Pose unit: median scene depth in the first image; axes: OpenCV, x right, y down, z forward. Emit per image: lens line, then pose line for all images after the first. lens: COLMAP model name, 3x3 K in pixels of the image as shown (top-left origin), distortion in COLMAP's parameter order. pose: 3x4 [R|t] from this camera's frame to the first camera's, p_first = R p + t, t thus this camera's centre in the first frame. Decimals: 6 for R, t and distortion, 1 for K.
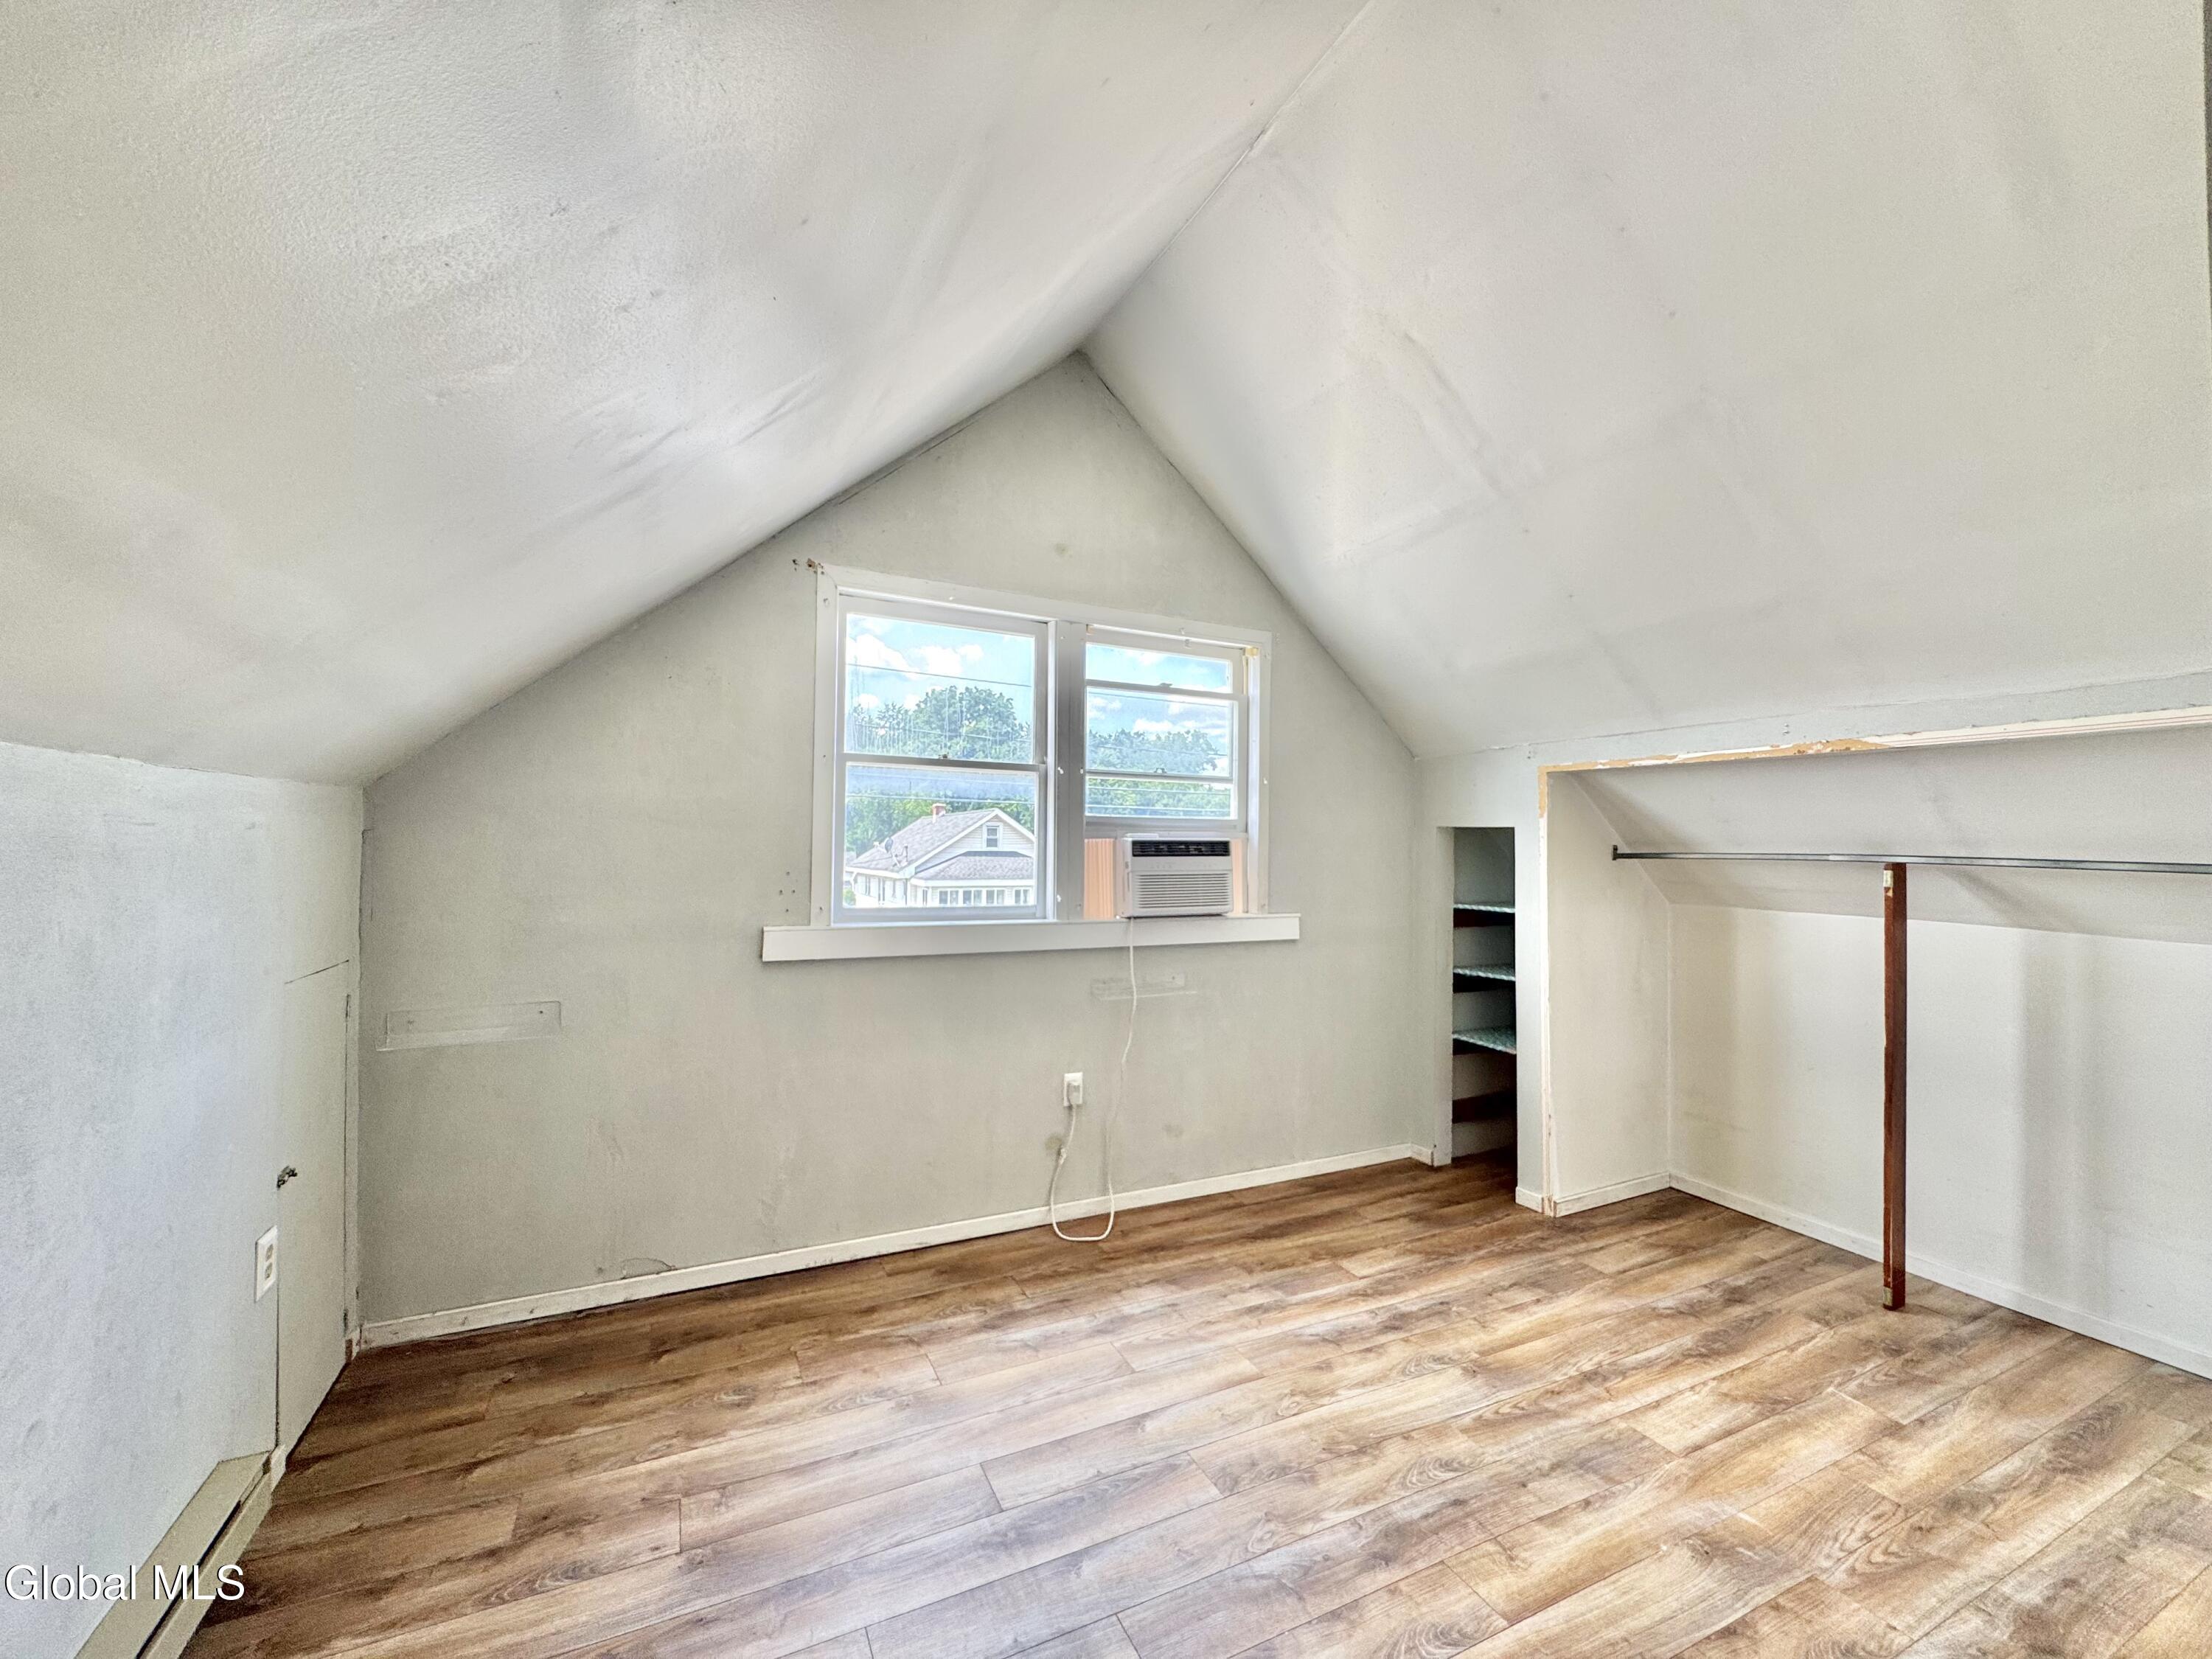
lens RADIAL K [[885.4, 0, 1106.0], [0, 885.4, 829.5], [0, 0, 1]] dist [0.000043, -0.000375]
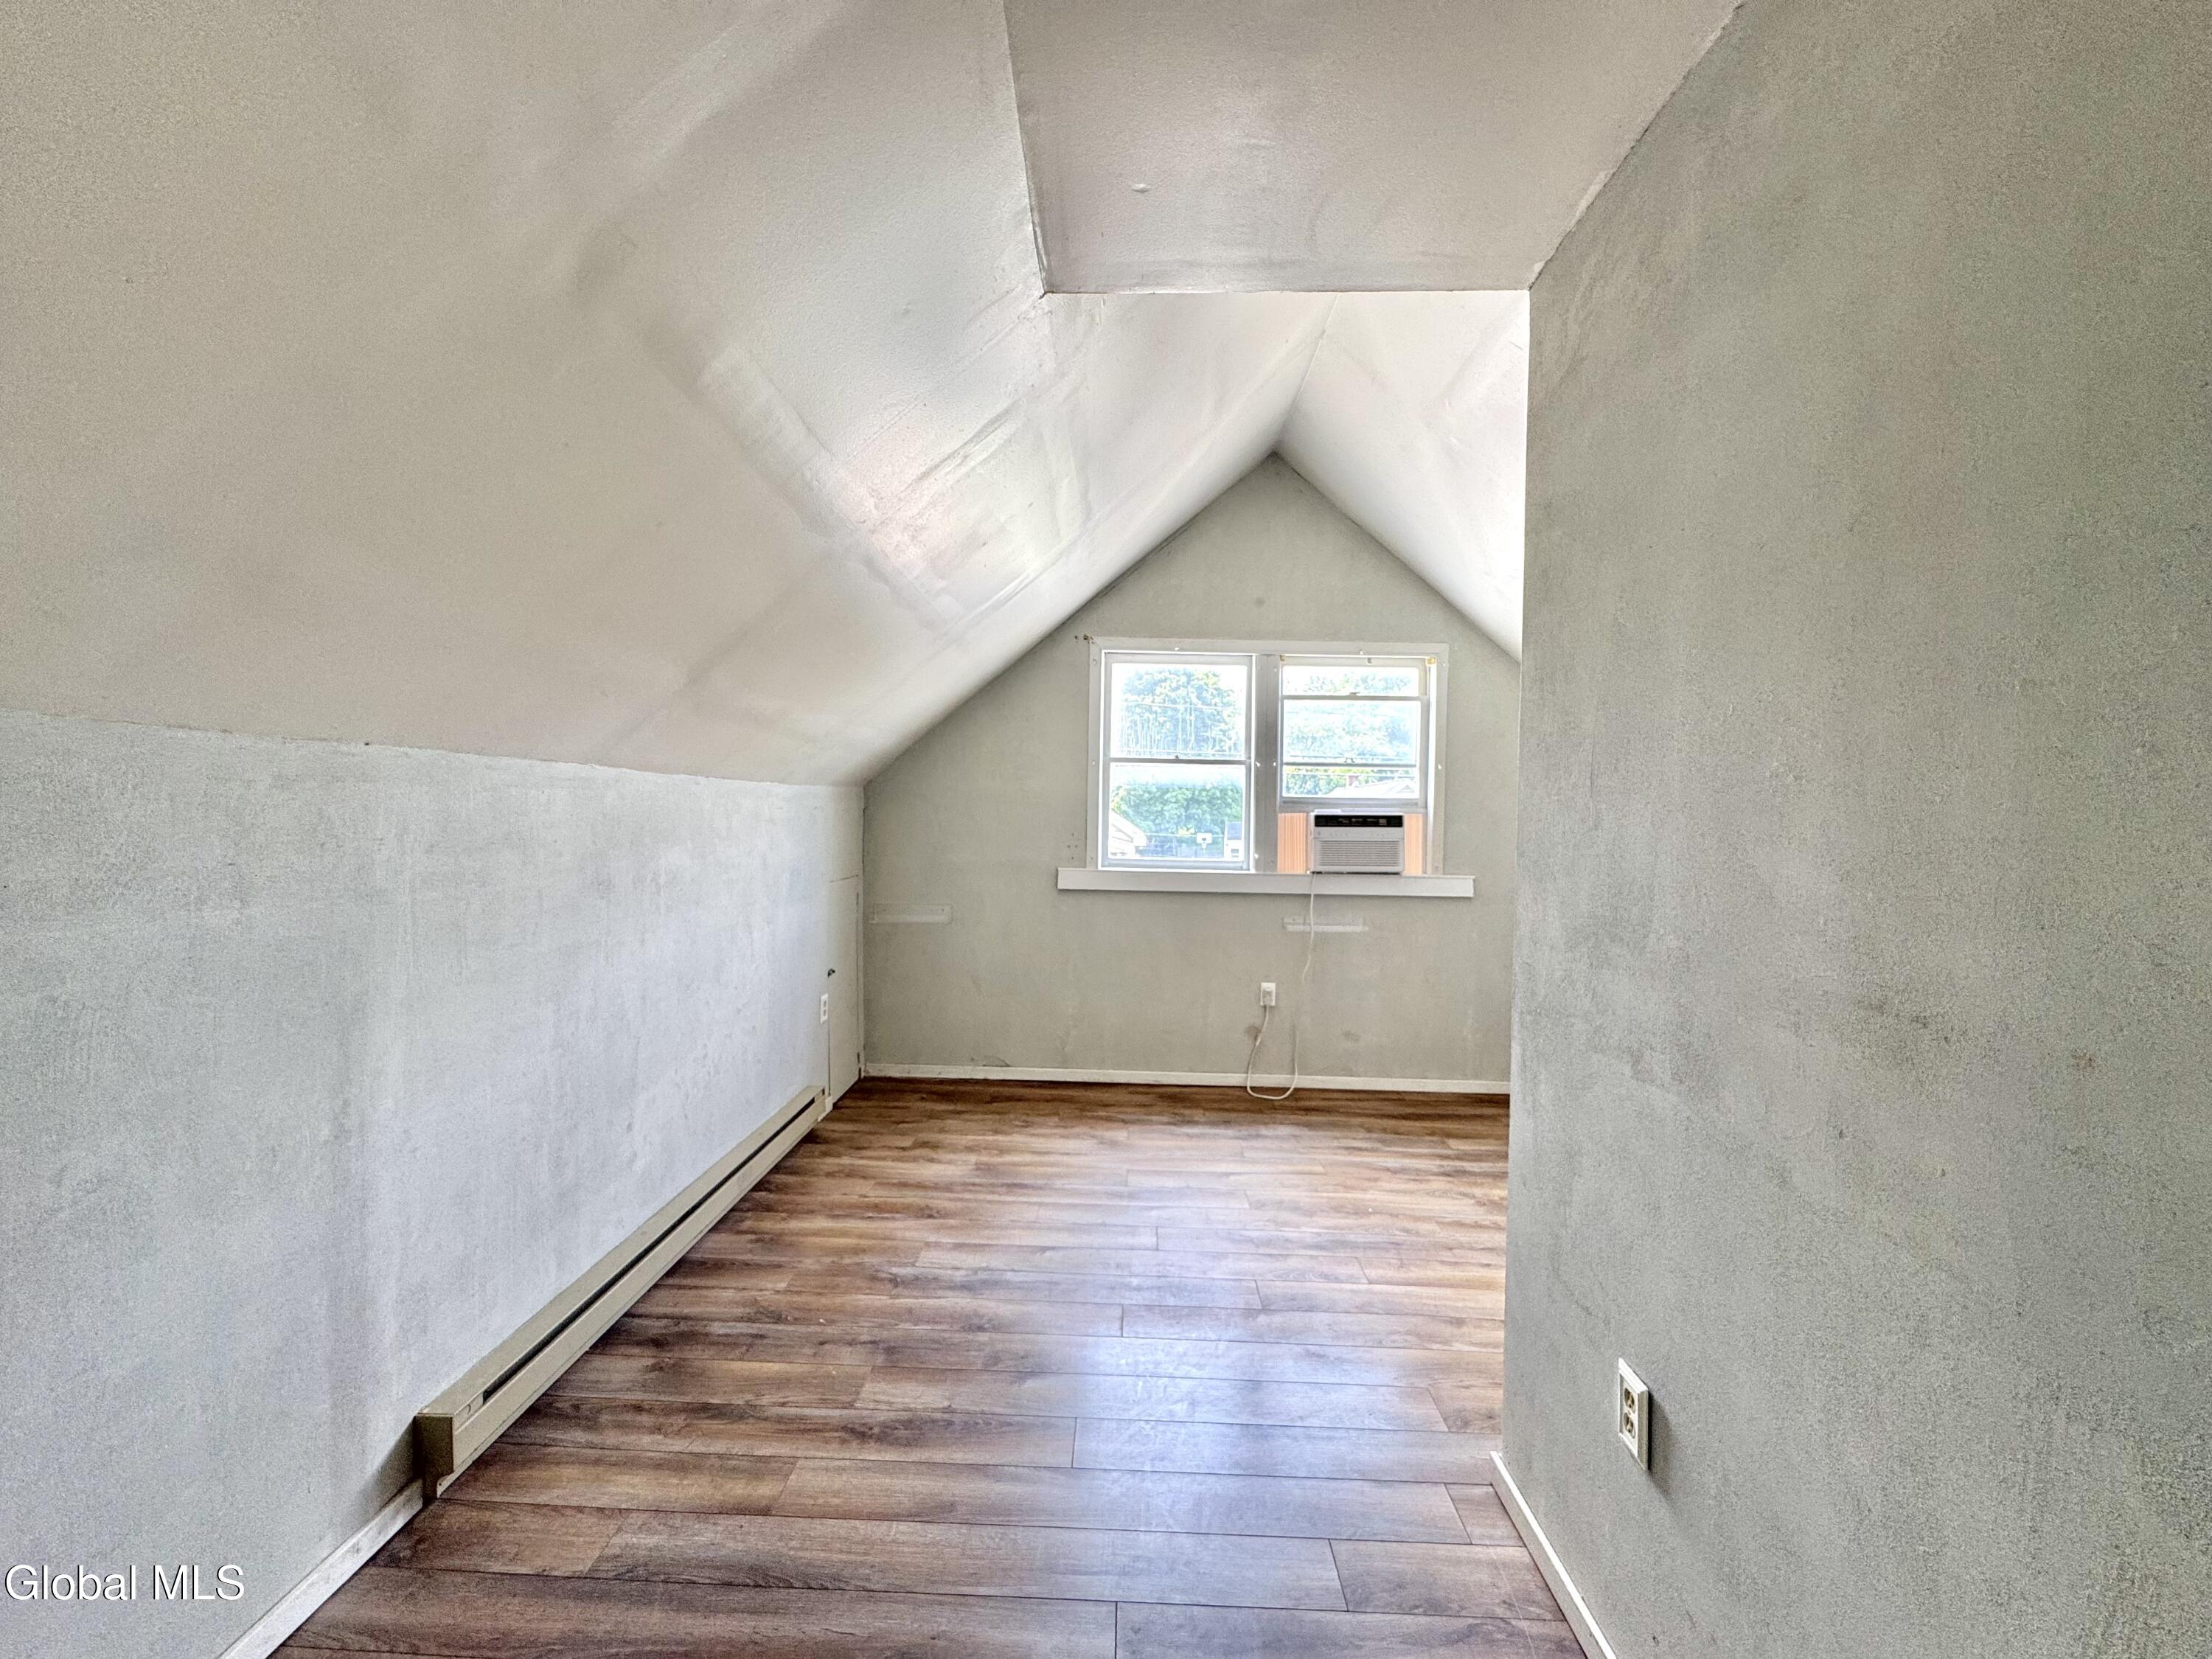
lens RADIAL K [[885.4, 0, 1106.0], [0, 885.4, 829.5], [0, 0, 1]] dist [0.000043, -0.000375]
pose [[0.886638, 0.011181, -0.462330, 0.427002], [0.003781, 0.999499, 0.031423, -0.009991], [0.462450, -0.029609, 0.886151, -0.381108]]
